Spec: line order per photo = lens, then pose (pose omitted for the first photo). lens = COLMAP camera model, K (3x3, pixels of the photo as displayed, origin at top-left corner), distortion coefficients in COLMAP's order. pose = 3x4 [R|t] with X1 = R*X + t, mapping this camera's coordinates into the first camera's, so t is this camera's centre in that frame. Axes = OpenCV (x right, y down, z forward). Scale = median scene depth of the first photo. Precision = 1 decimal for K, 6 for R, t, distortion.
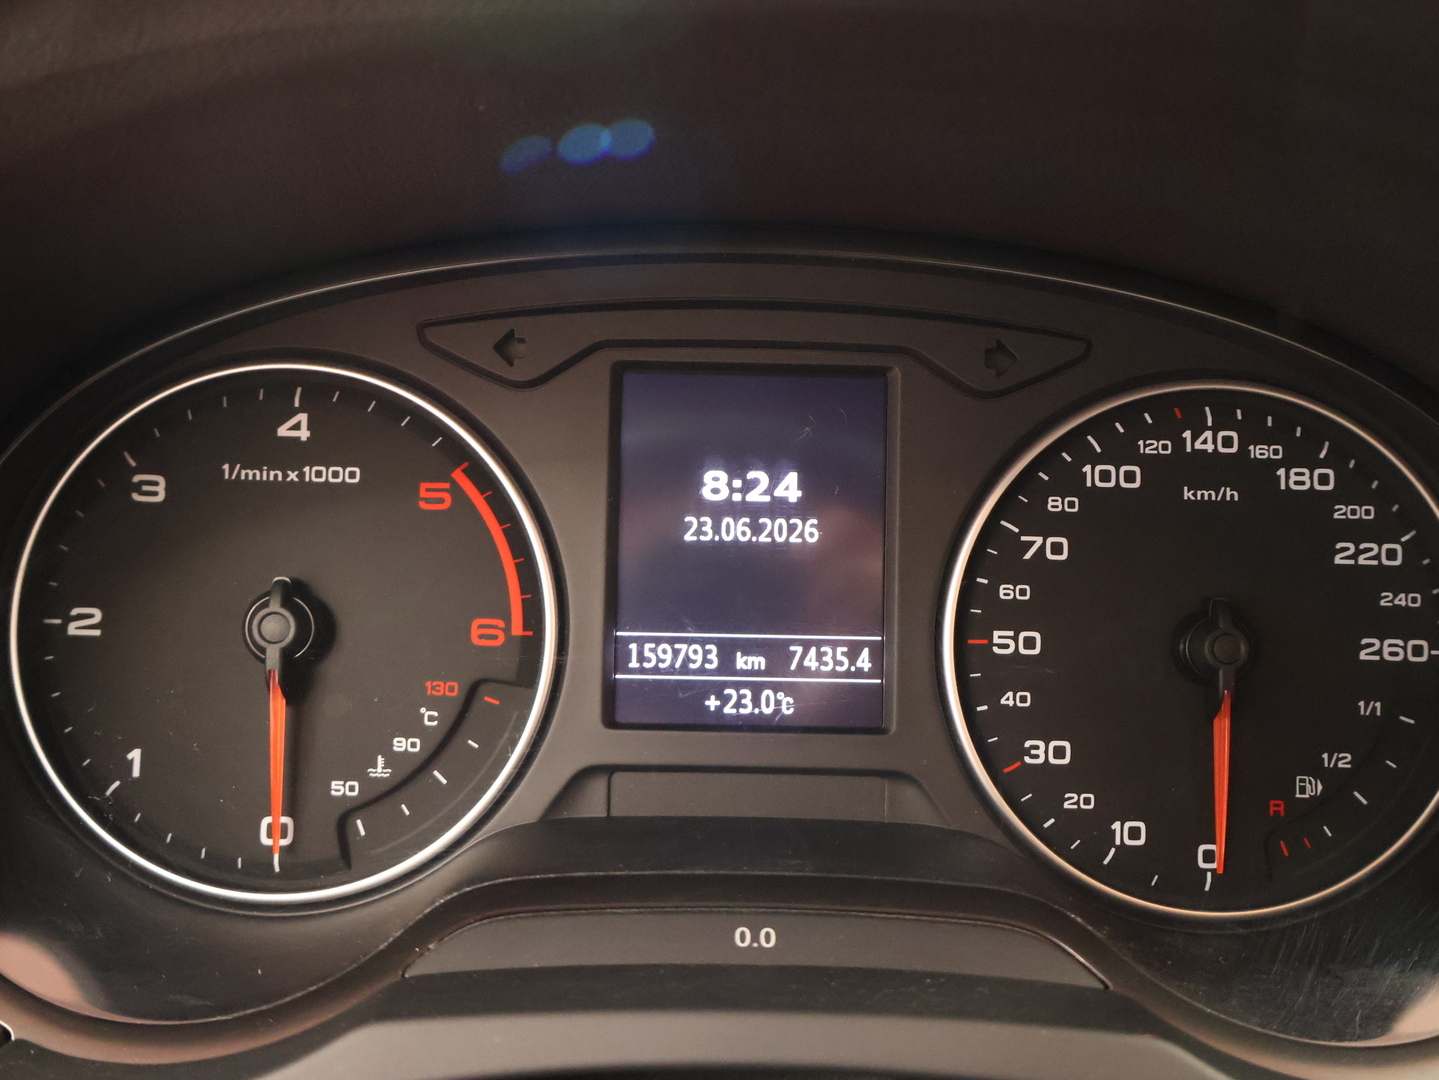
lens RADIAL K [[1423.3, 0, 719.5], [0, 1423.3, 540.0], [0, 0, 1]] dist [-0.001683, 0.005388]
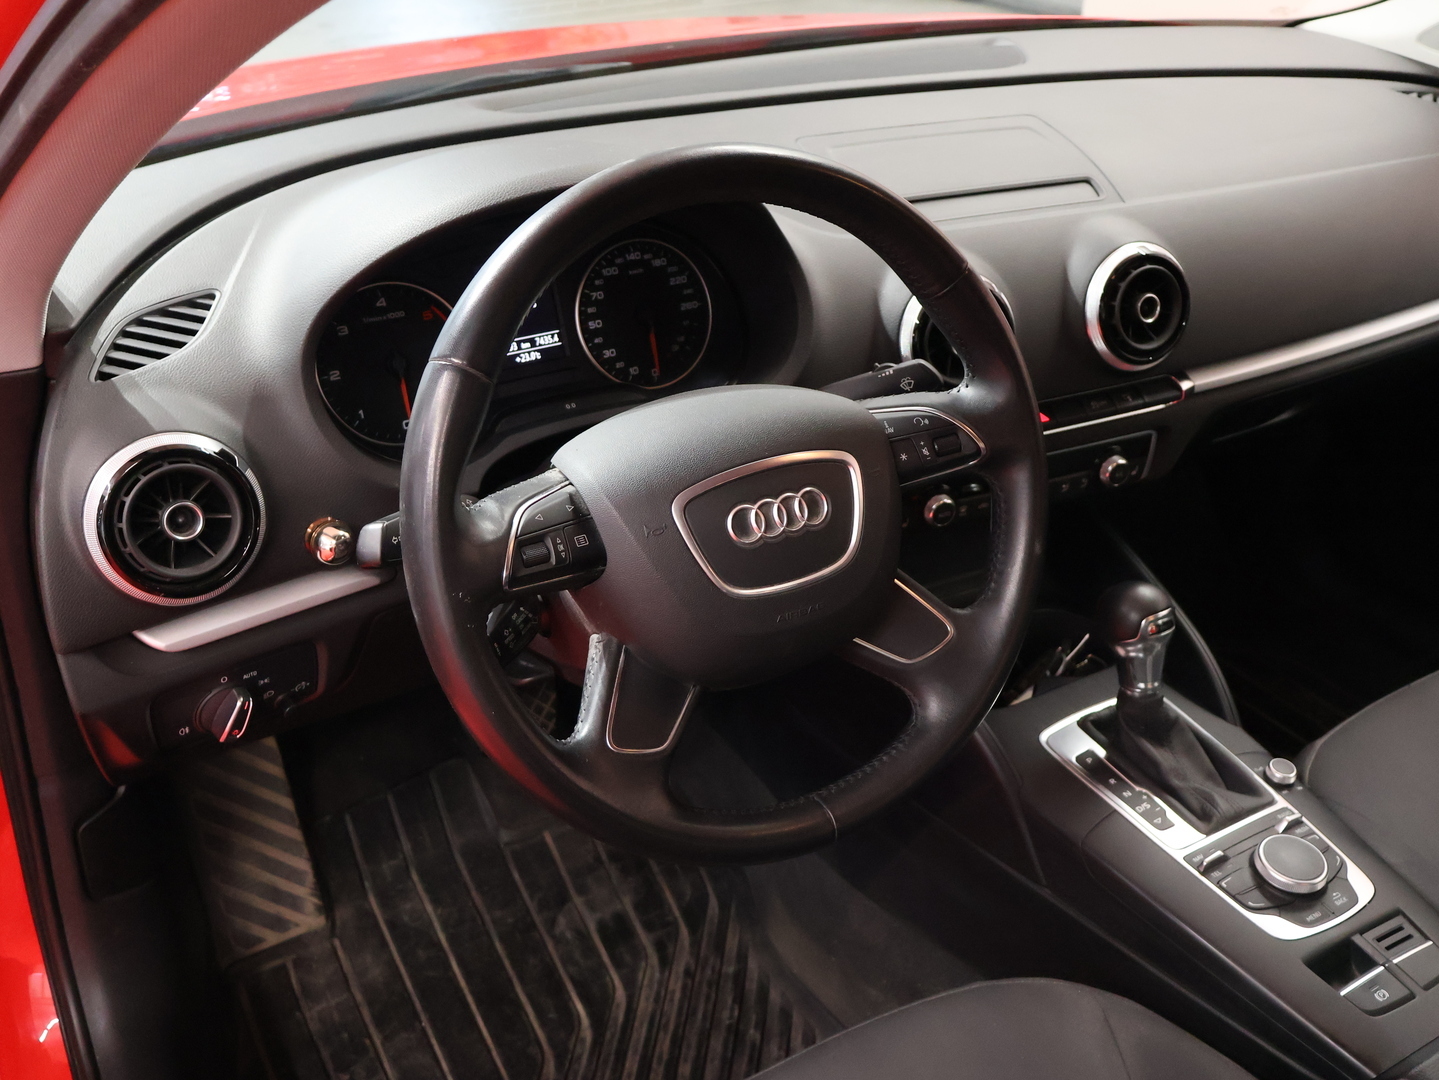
lens RADIAL K [[1423.3, 0, 719.5], [0, 1423.3, 540.0], [0, 0, 1]] dist [-0.001683, 0.005388]
pose [[0.857413, -0.265716, 0.440724, -1.204951], [0.169065, 0.954297, 0.246442, -0.230793], [-0.486065, -0.136792, 0.863150, -2.227059]]
